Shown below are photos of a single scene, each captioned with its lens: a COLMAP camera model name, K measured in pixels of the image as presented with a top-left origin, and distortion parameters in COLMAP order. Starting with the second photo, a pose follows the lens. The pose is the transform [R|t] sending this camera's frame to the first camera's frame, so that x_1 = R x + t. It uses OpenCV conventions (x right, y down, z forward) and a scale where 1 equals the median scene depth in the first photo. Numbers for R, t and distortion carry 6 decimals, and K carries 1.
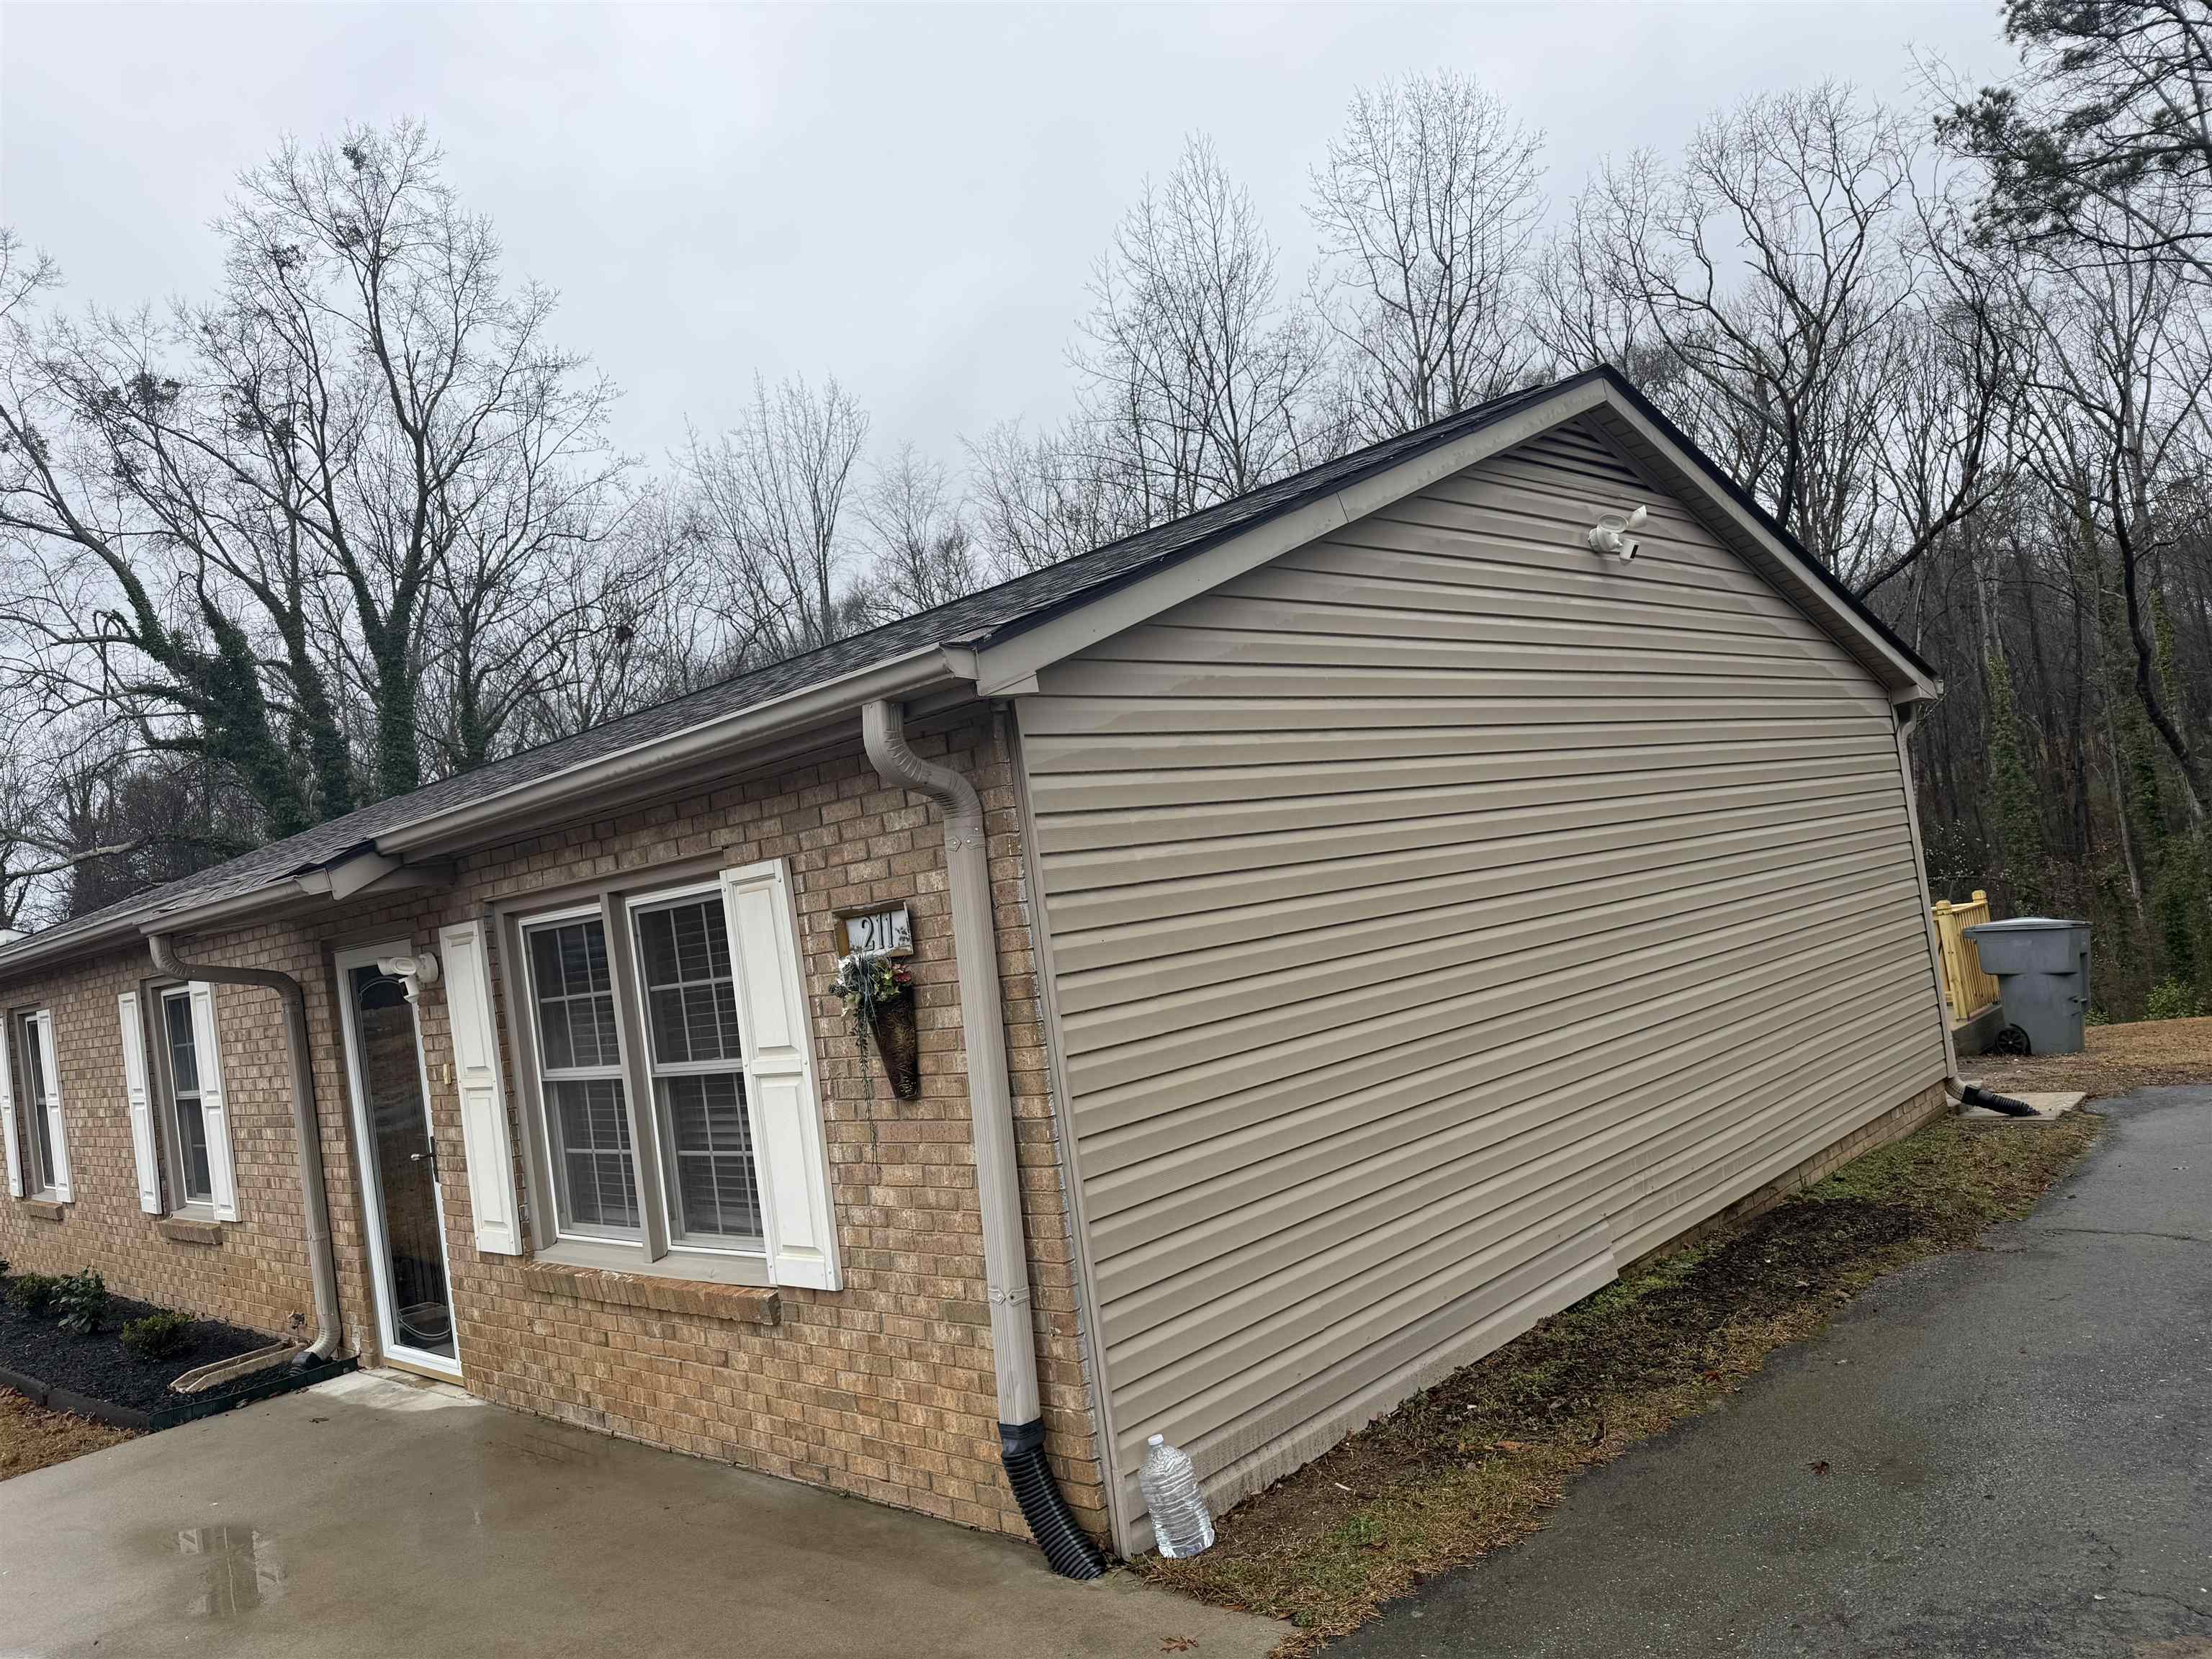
lens RADIAL K [[1537.5, 0, 1108.5], [0, 1537.5, 837.7], [0, 0, 1]] dist [0.098216, -0.090860]
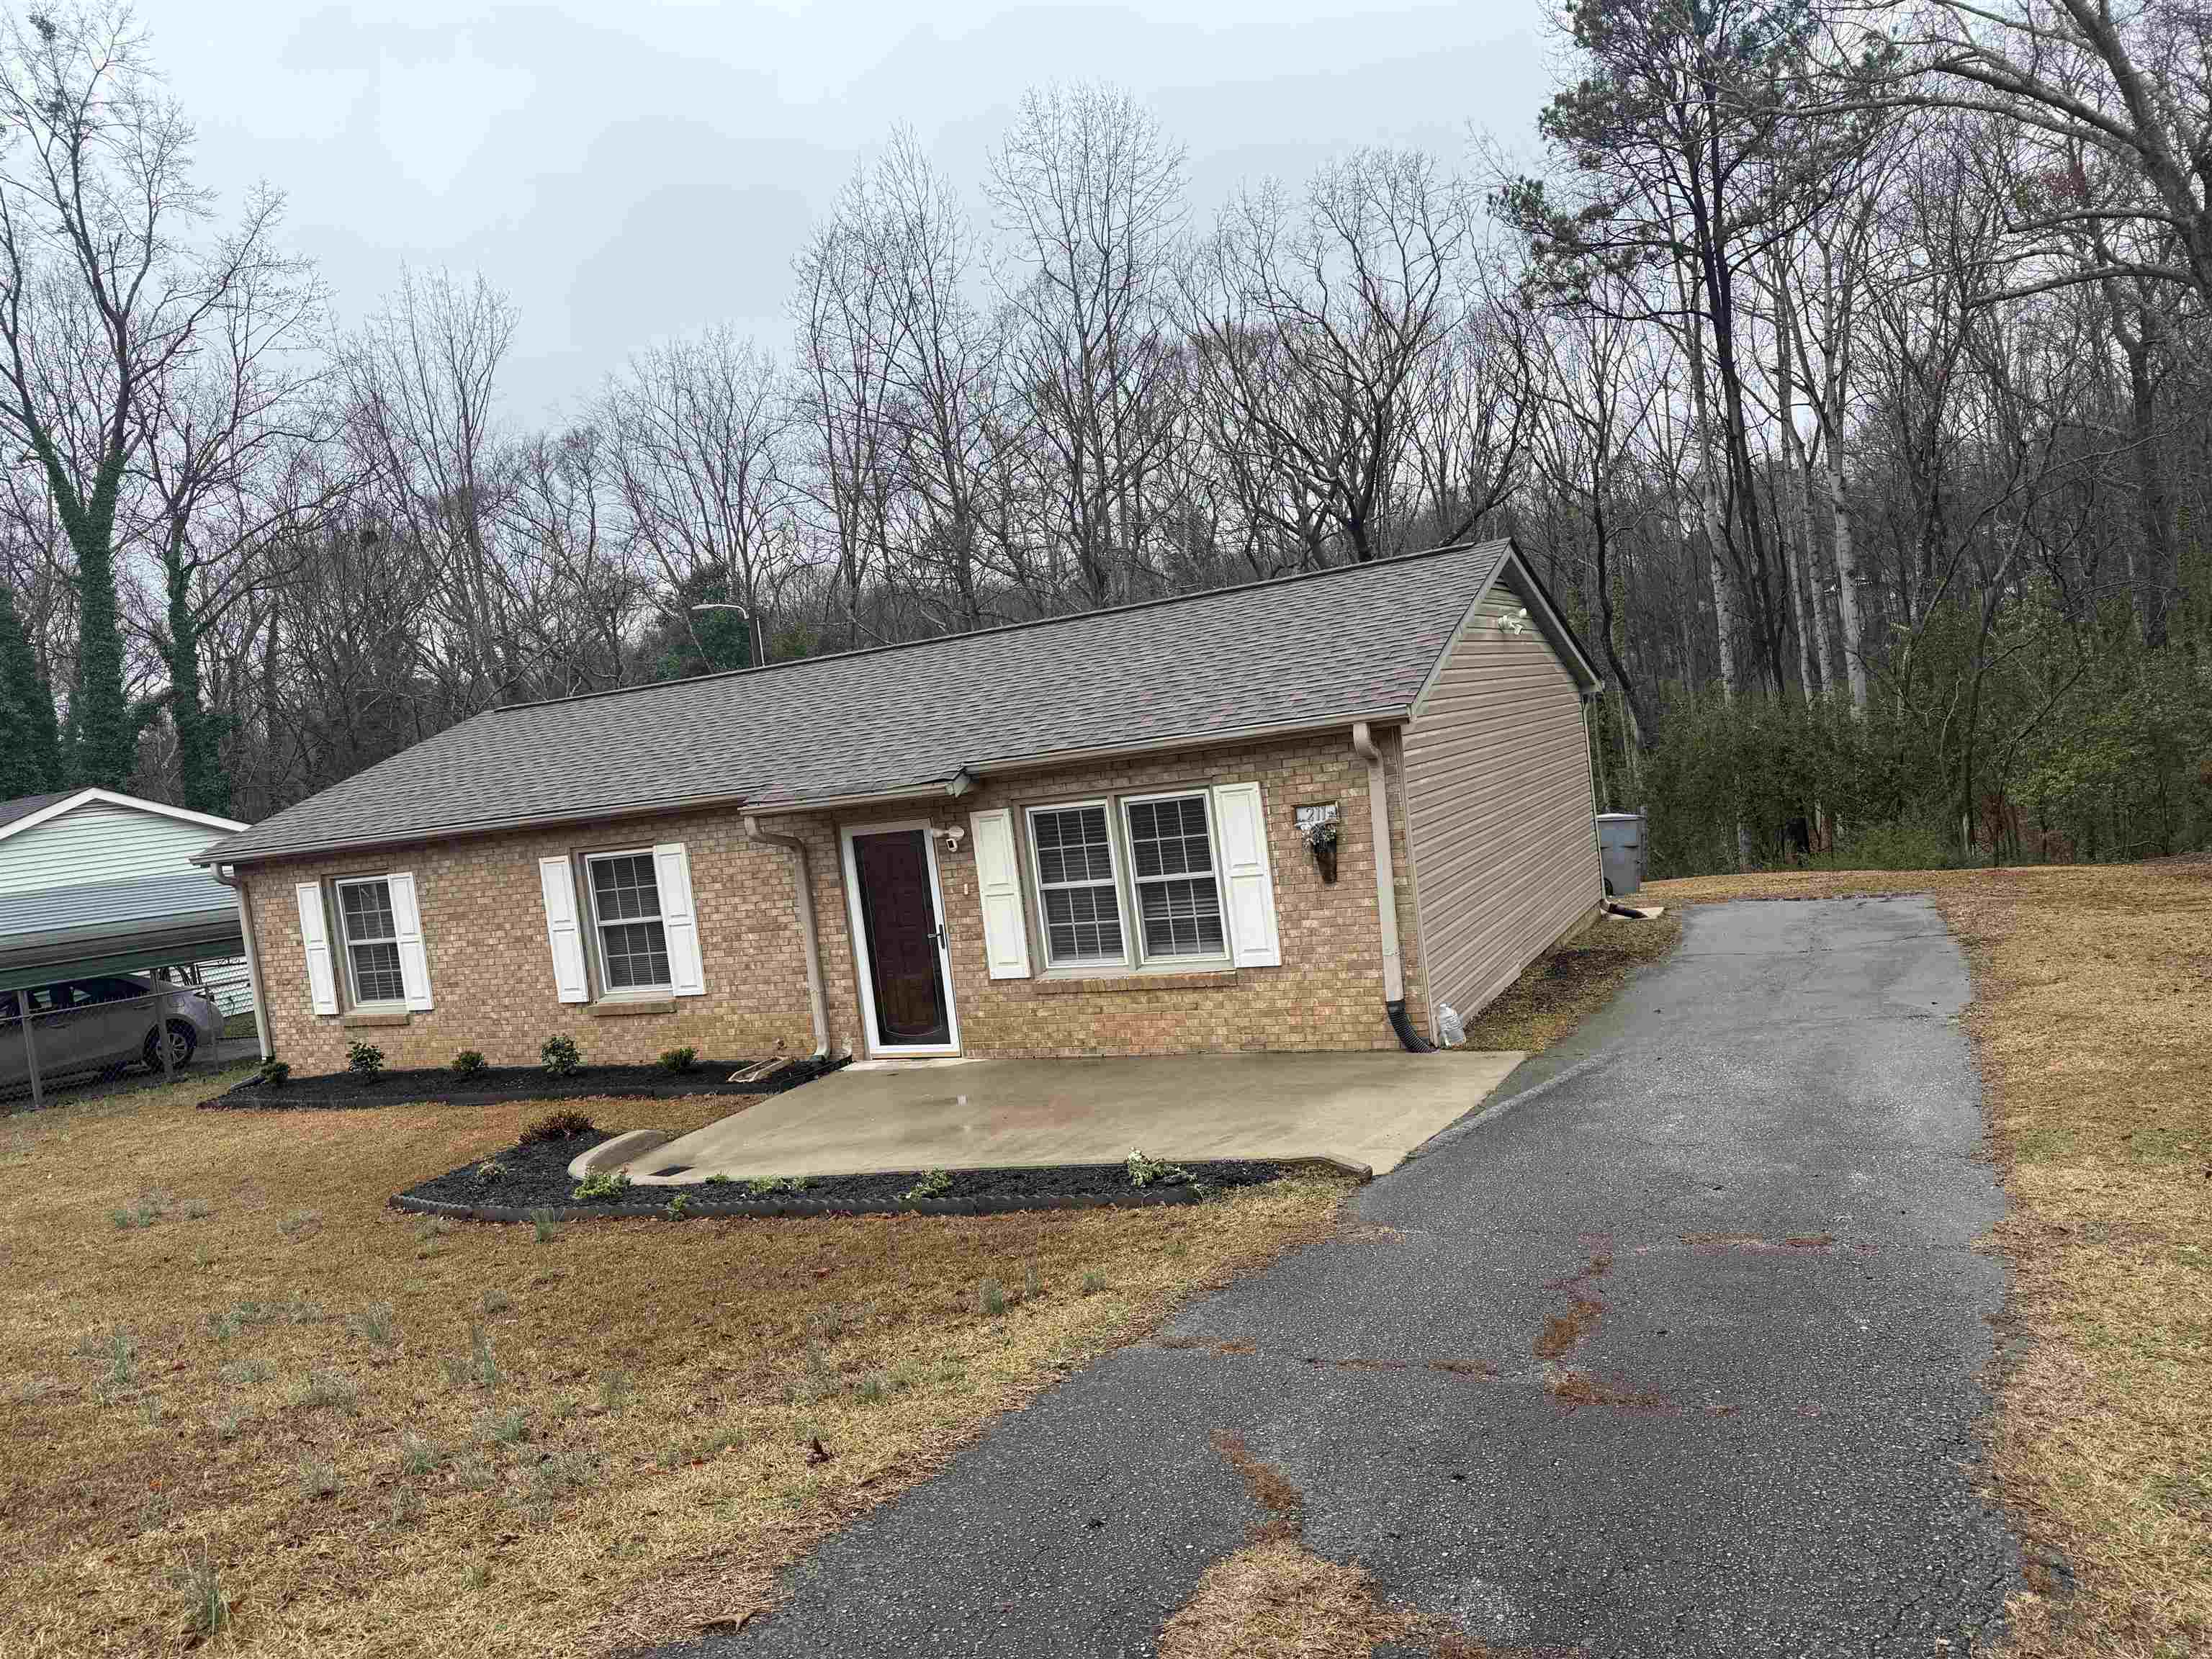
lens RADIAL K [[1529.3, 0, 1103.2], [0, 1529.3, 835.8], [0, 0, 1]] dist [0.173089, -0.308406]
pose [[0.956766, 0.000194, 0.290860, -0.970600], [-0.018165, 0.998088, 0.059087, -0.032805], [-0.290293, -0.061816, 0.954939, -0.992276]]
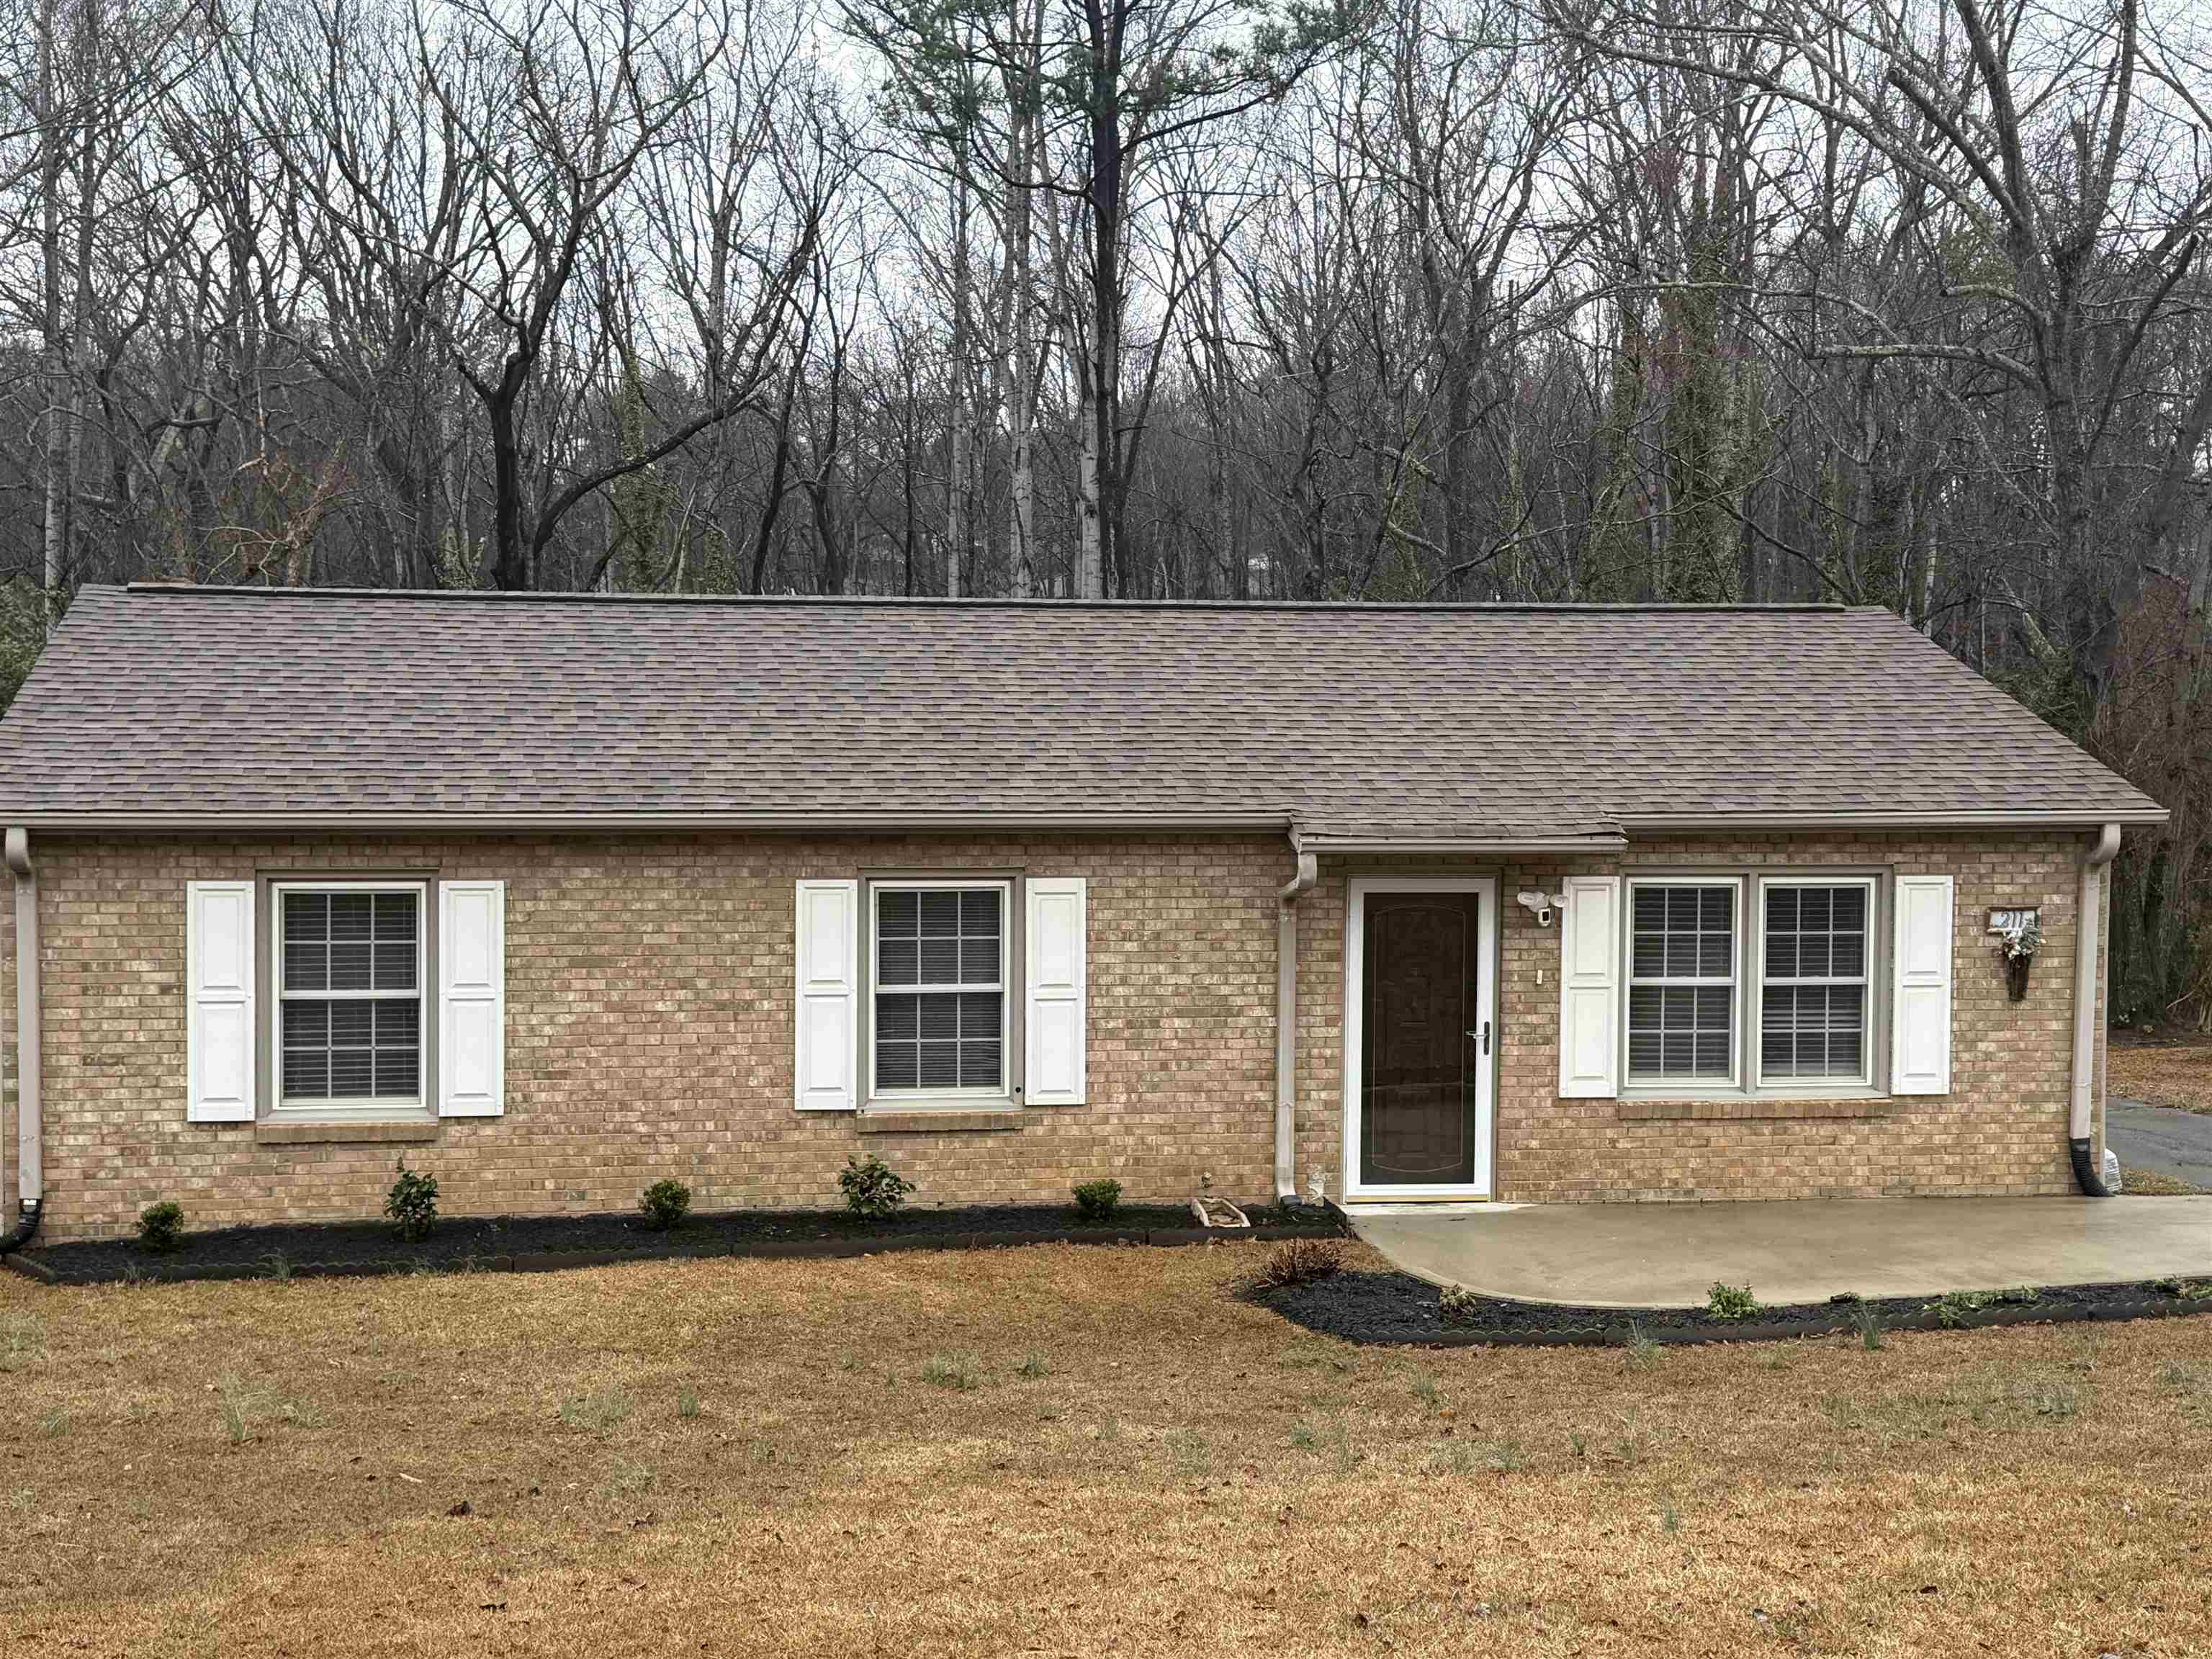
lens RADIAL K [[2929.1, 0, 1106.0], [0, 2929.1, 829.5], [0, 0, 1]] dist [0.142820, 0.020758]
pose [[0.600342, 0.102706, 0.793121, -3.401682], [-0.121584, 0.991913, -0.036417, 0.196716], [-0.790448, -0.074568, 0.607974, -0.384495]]
